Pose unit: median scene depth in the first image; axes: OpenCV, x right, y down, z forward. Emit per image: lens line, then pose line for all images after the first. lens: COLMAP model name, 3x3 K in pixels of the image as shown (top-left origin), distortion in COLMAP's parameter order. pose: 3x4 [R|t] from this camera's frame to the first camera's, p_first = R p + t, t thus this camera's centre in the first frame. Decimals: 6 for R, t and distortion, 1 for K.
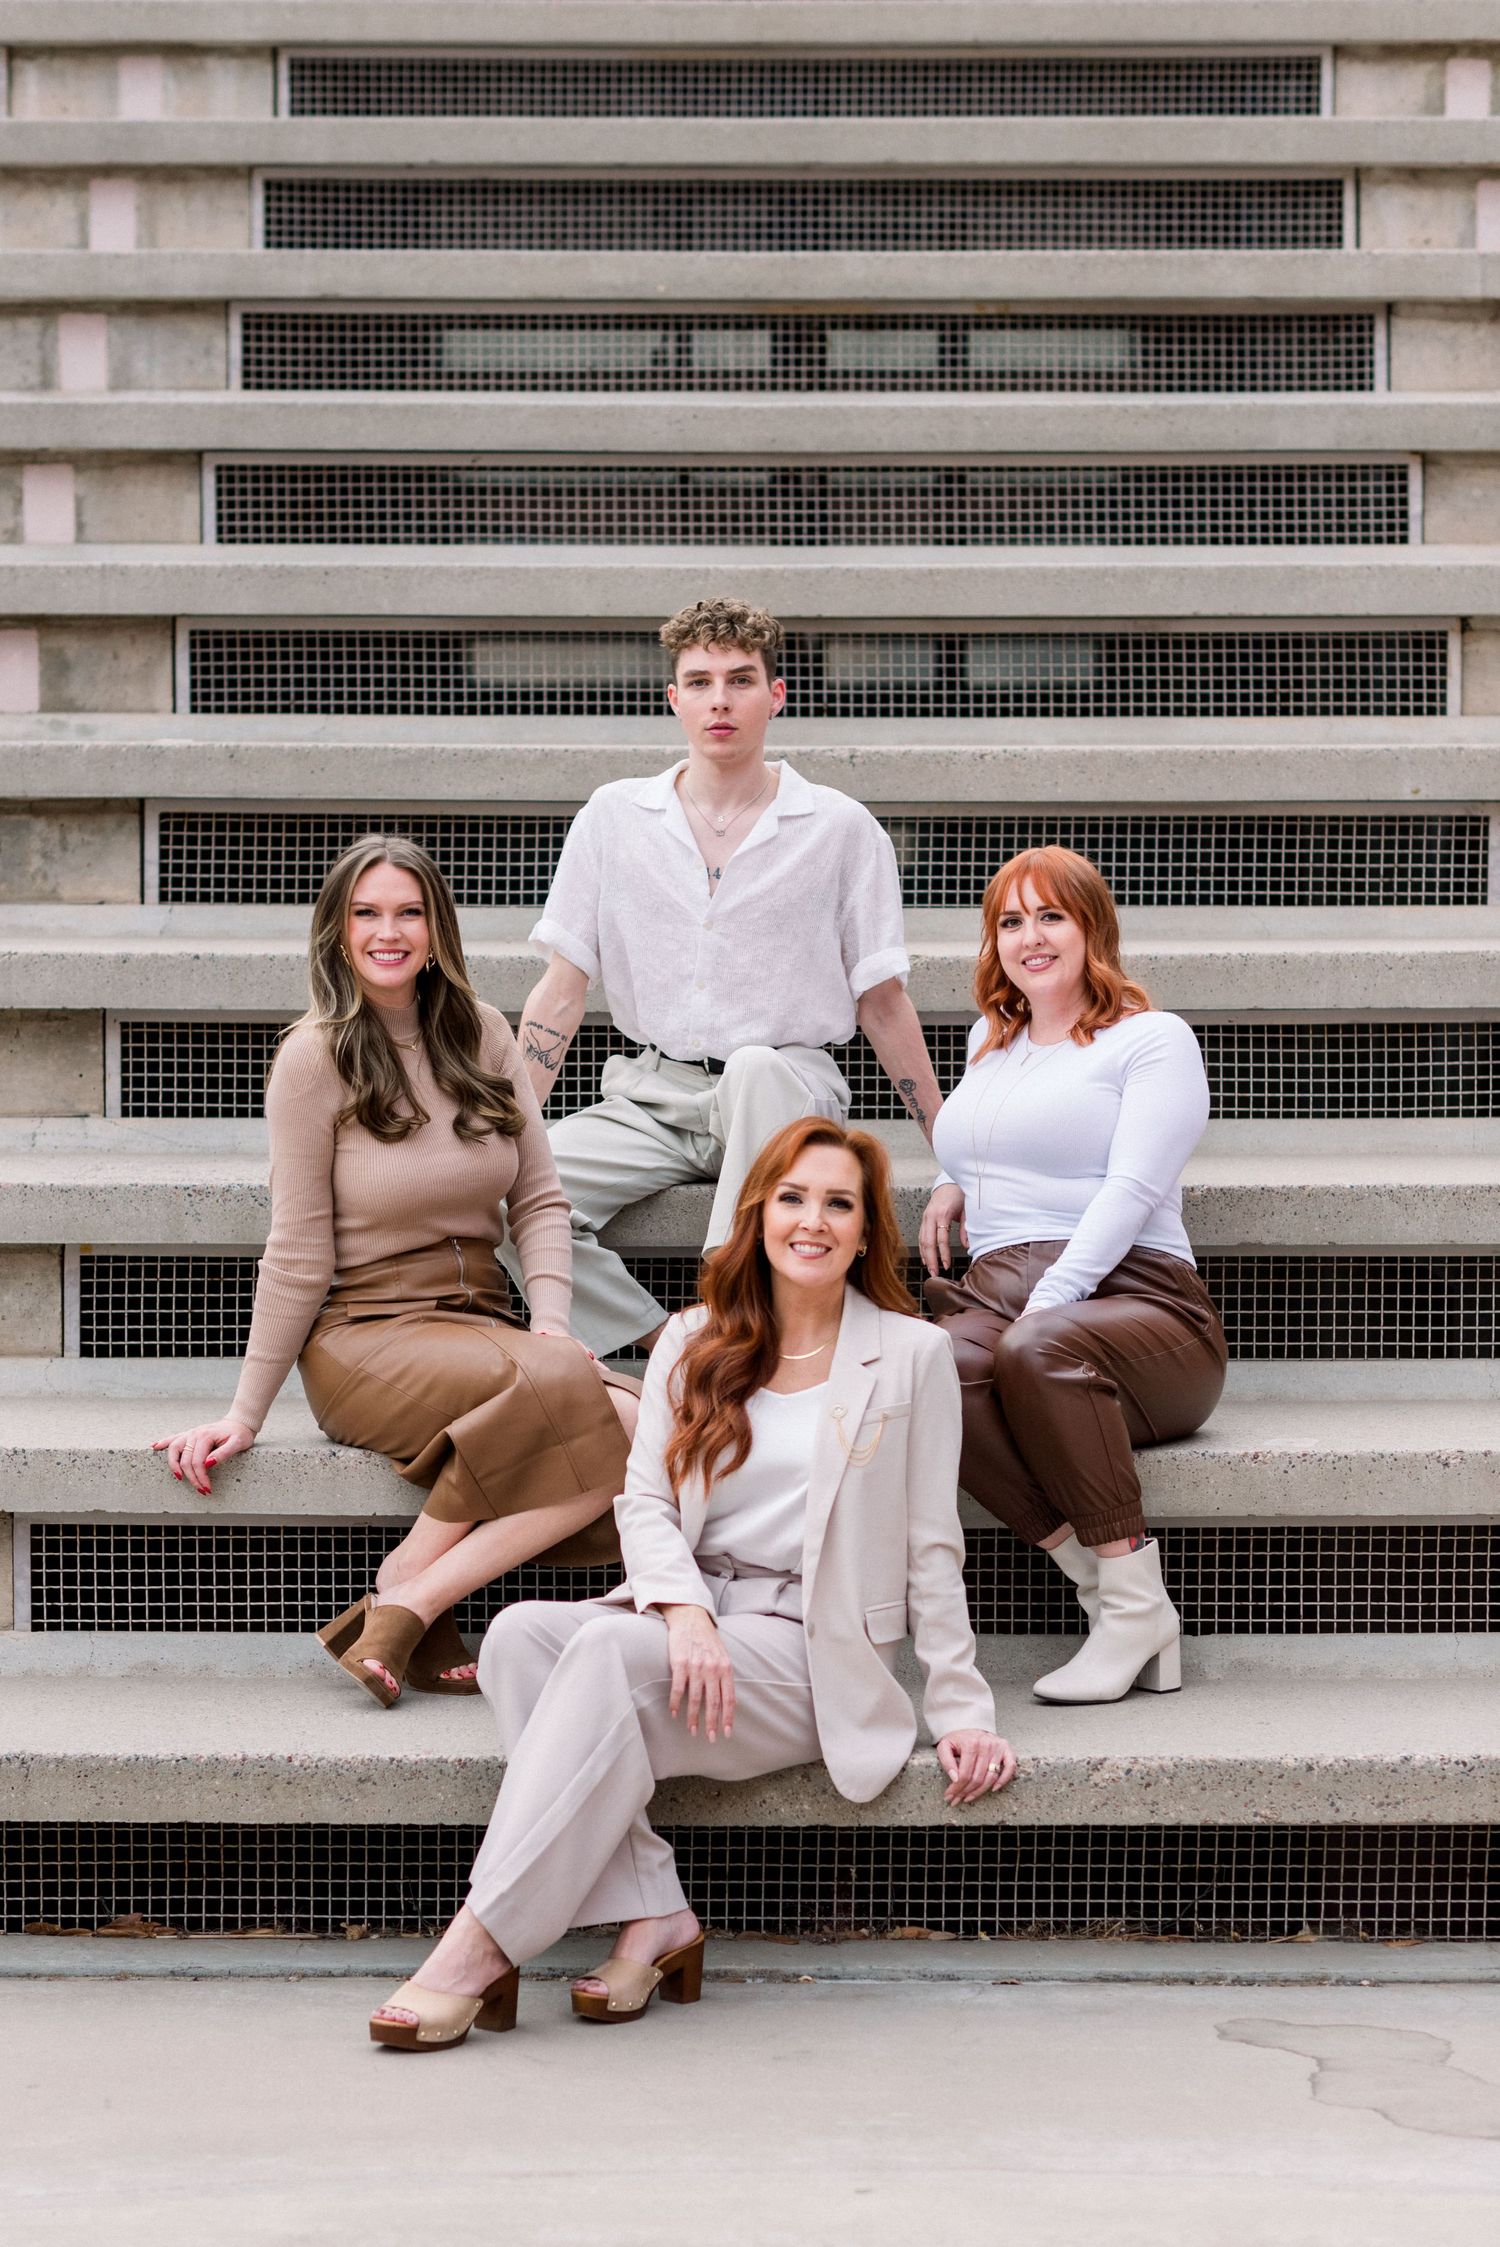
lens RADIAL K [[5589.1, 0, 750.0], [0, 5589.1, 1123.5], [0, 0, 1]] dist [-0.015905, -0.788925]
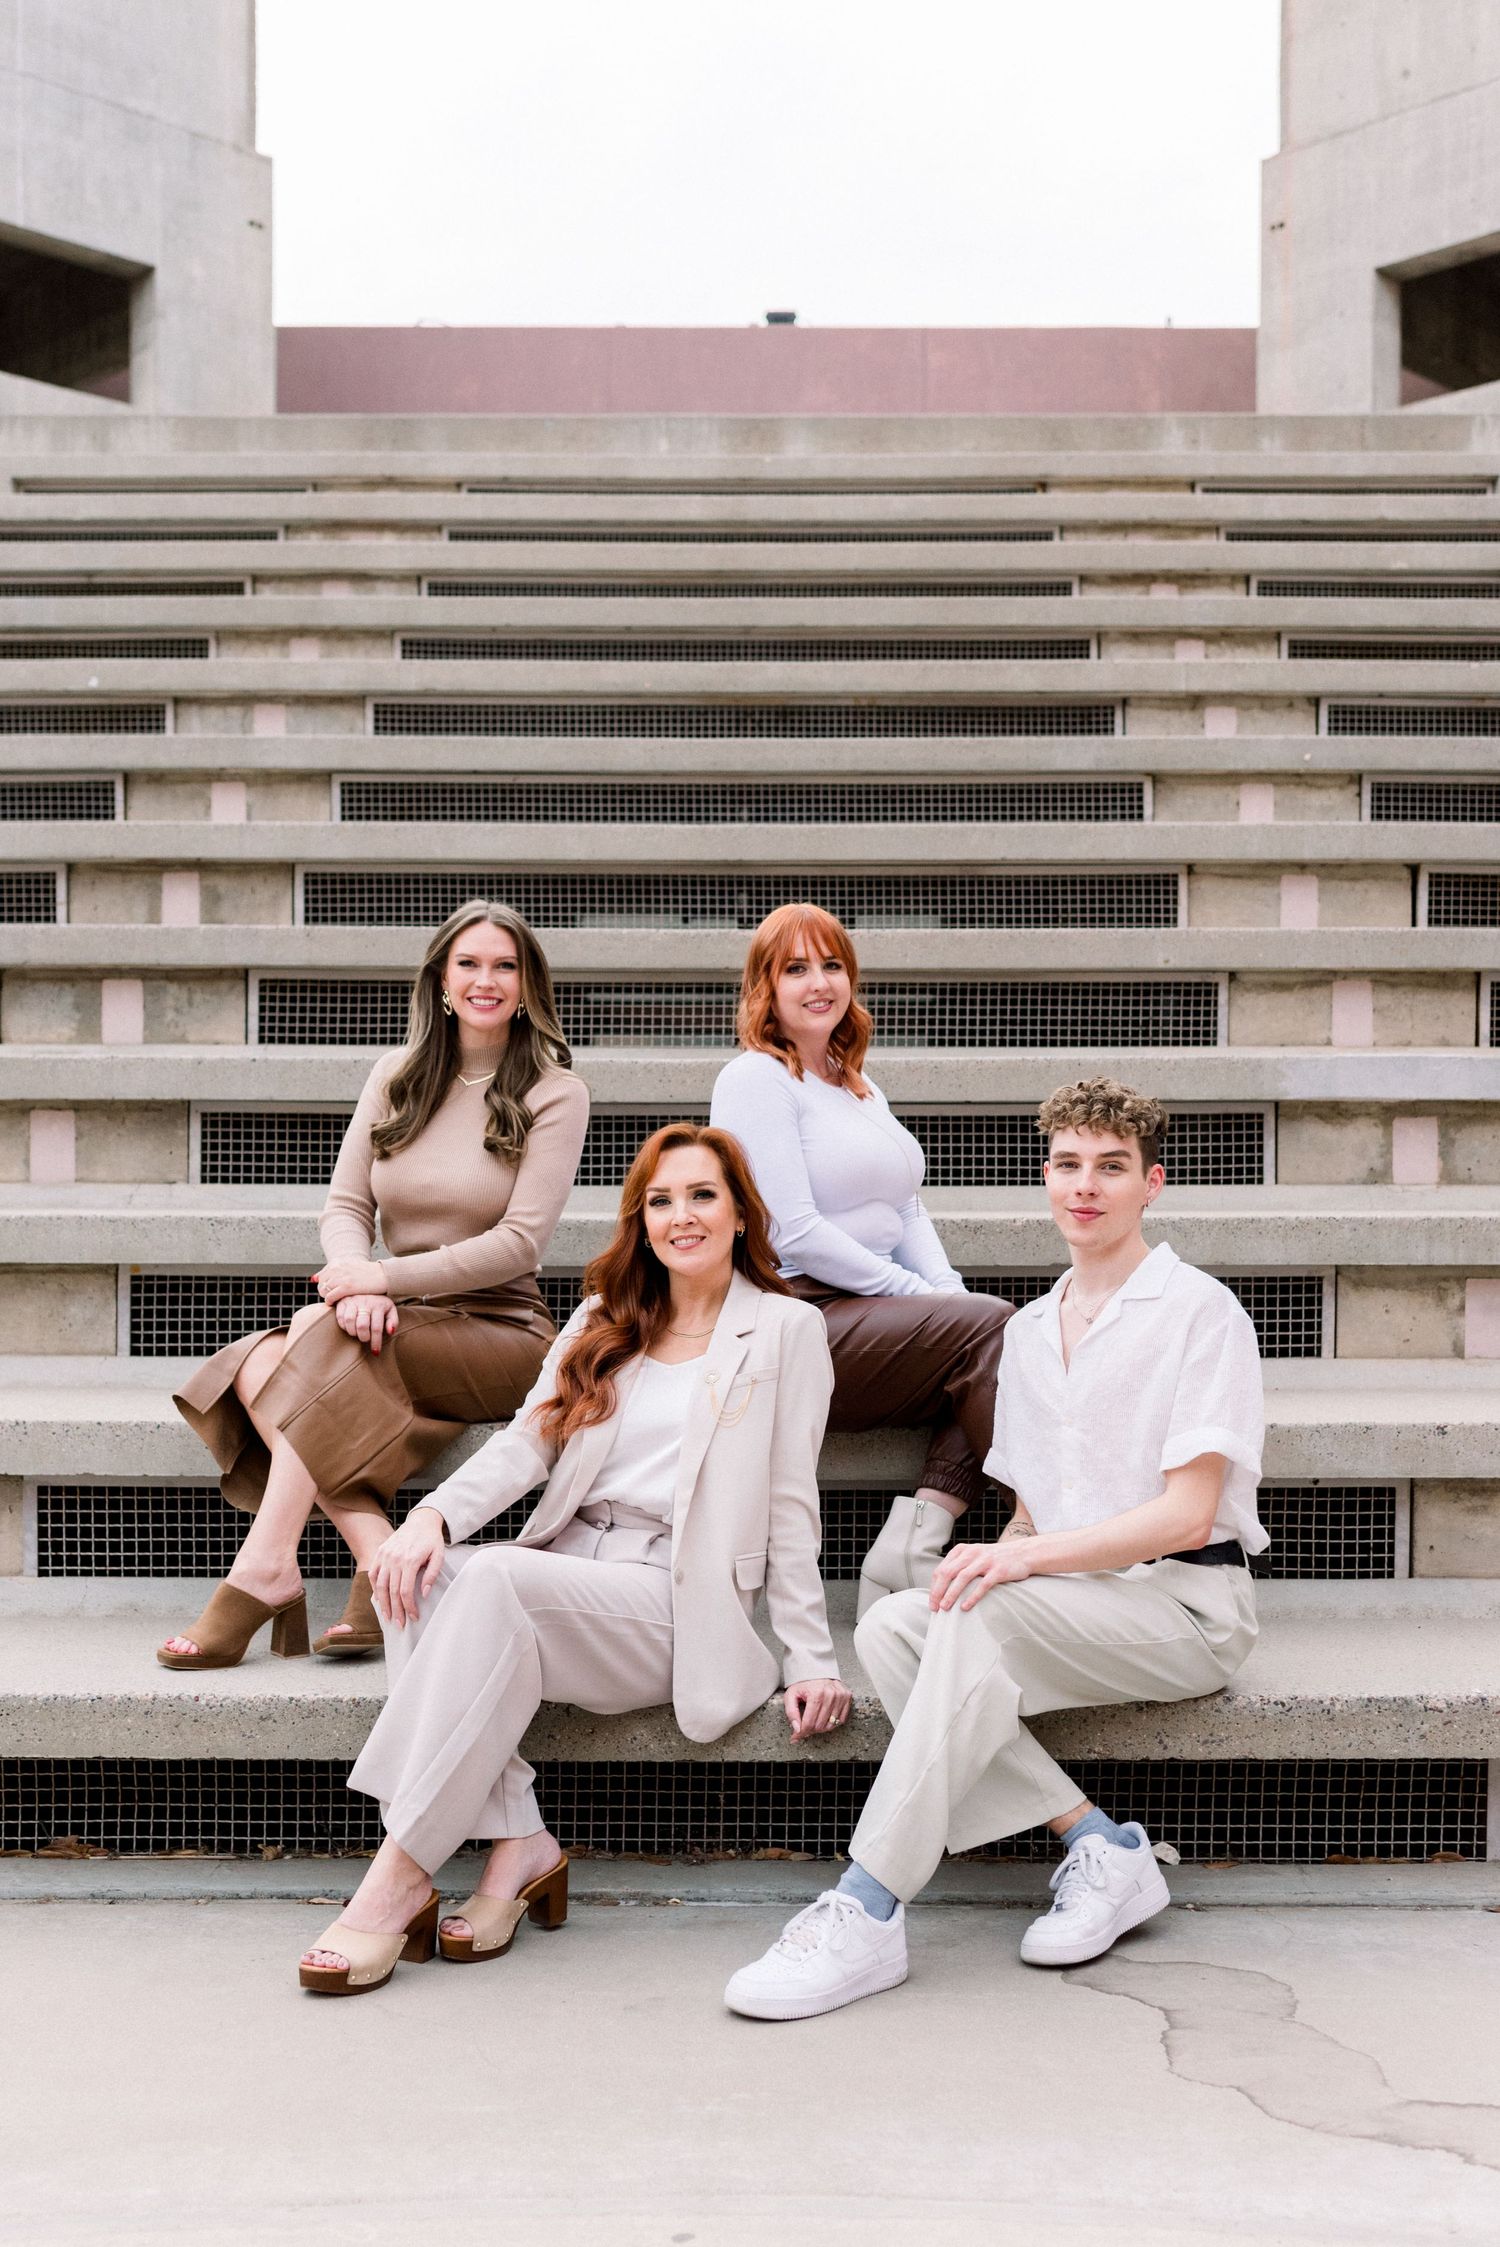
lens RADIAL K [[3159.1, 0, 780.5], [0, 3159.1, 1124.5], [0, 0, 1]] dist [0.012708, -0.058841]
pose [[0.999889, 0.002660, 0.014679, 0.018208], [-0.001938, 0.998797, -0.049003, 0.027831], [-0.014792, 0.048969, 0.998691, 0.325421]]
